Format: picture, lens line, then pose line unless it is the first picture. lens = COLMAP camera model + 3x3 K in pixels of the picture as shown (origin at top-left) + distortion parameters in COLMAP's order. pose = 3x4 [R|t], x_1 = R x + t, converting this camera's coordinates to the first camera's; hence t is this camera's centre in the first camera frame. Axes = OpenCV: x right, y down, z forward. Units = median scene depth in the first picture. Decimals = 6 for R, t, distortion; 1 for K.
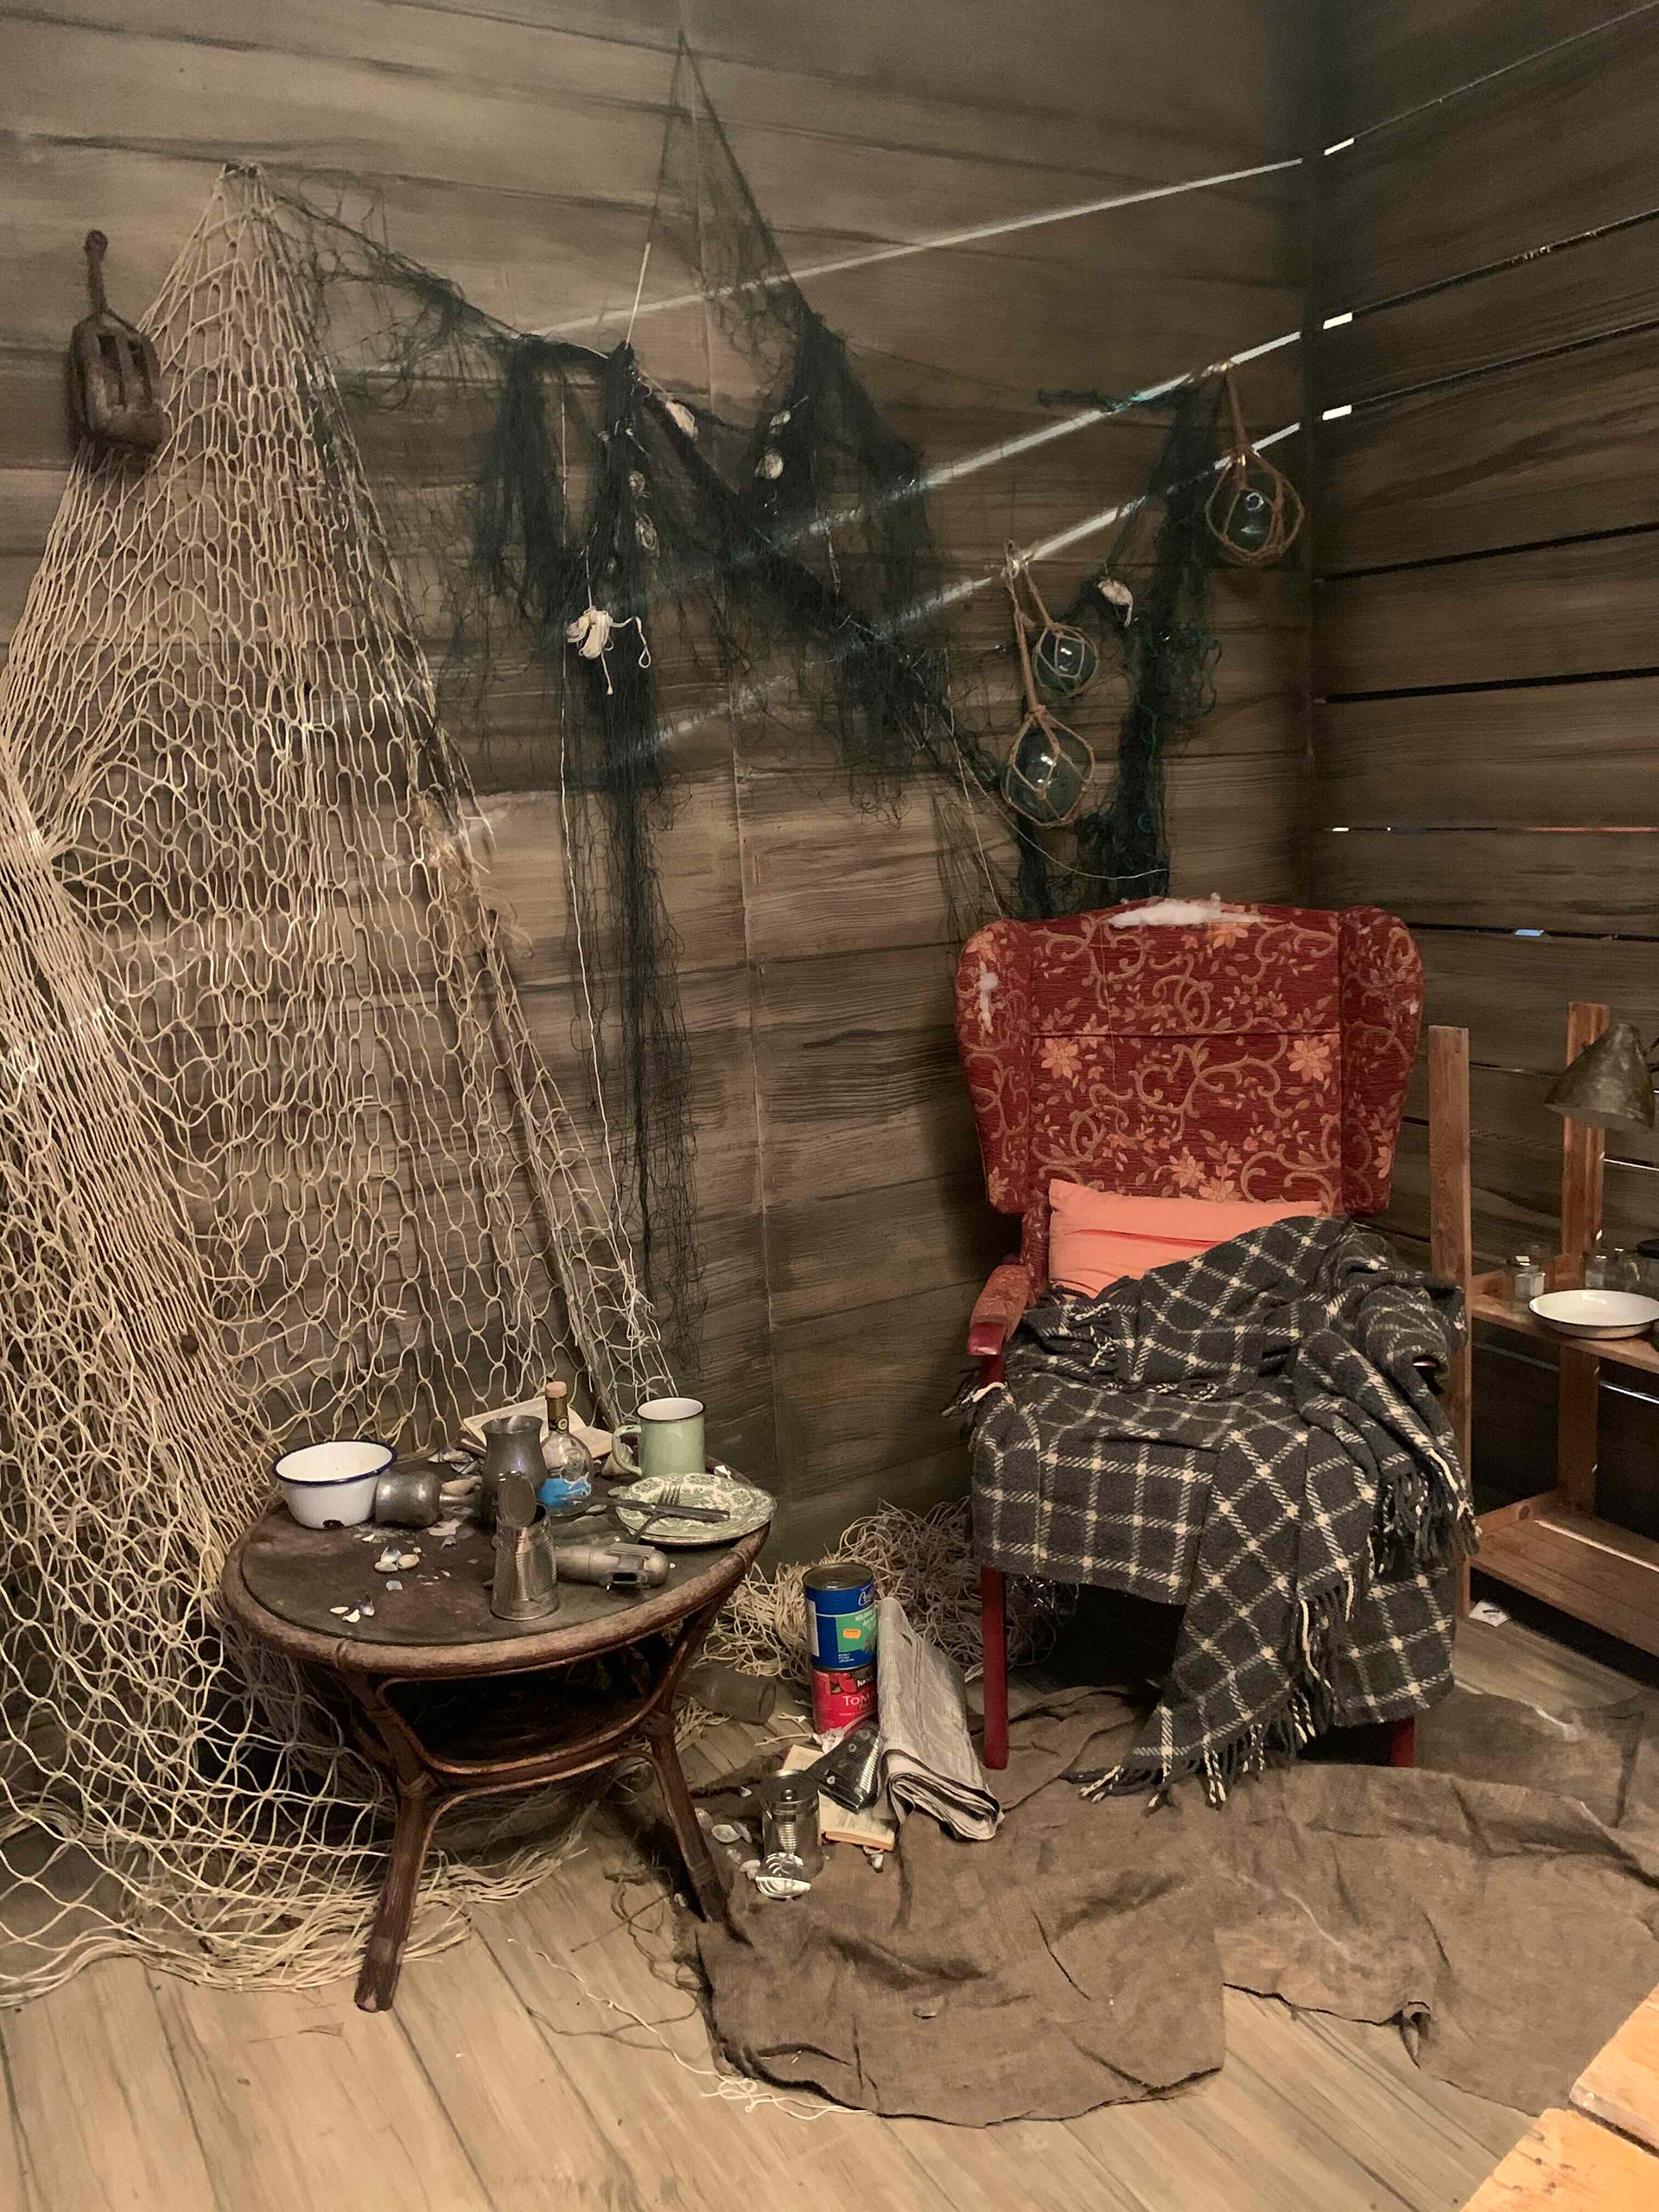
lens RADIAL K [[1717.2, 0, 833.0], [0, 1717.2, 1110.3], [0, 0, 1]] dist [0.034207, -0.041680]
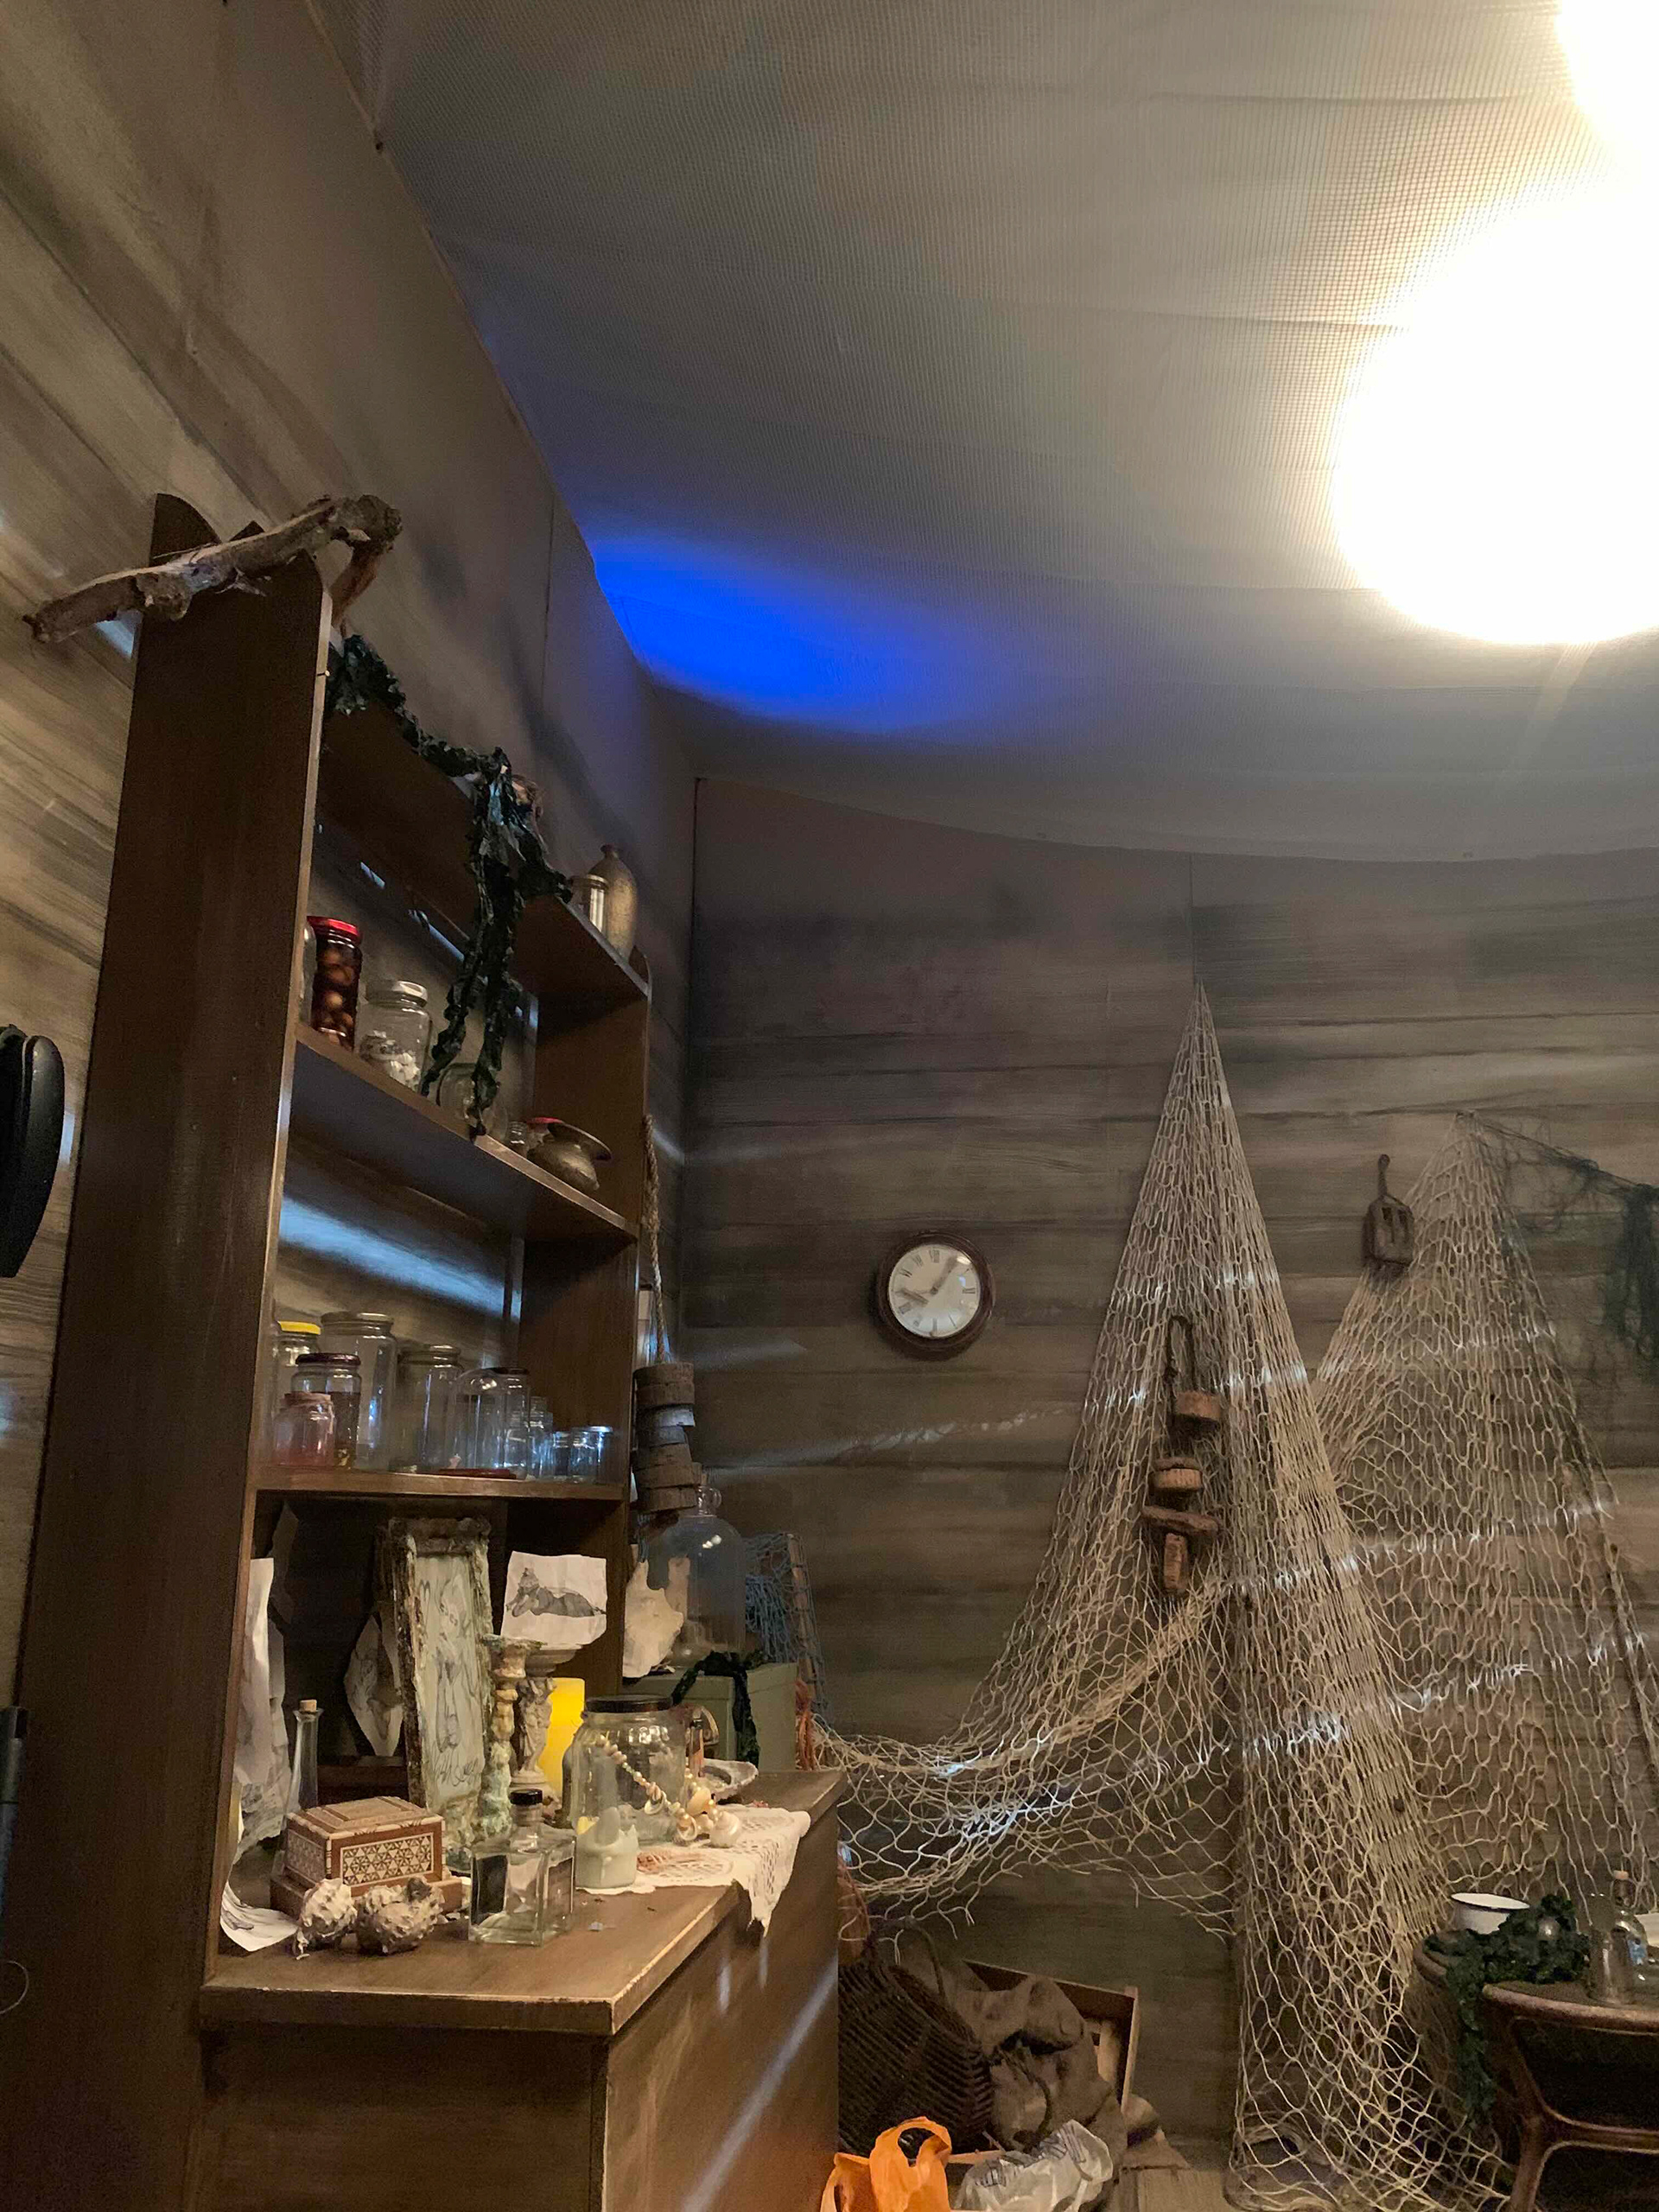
lens RADIAL K [[1717.2, 0, 833.0], [0, 1717.2, 1110.3], [0, 0, 1]] dist [0.034207, -0.041680]
pose [[0.782147, -0.084548, -0.617331, 0.238523], [-0.171268, 0.923418, -0.343463, 0.172683], [0.599093, 0.374368, 0.707768, -0.632425]]
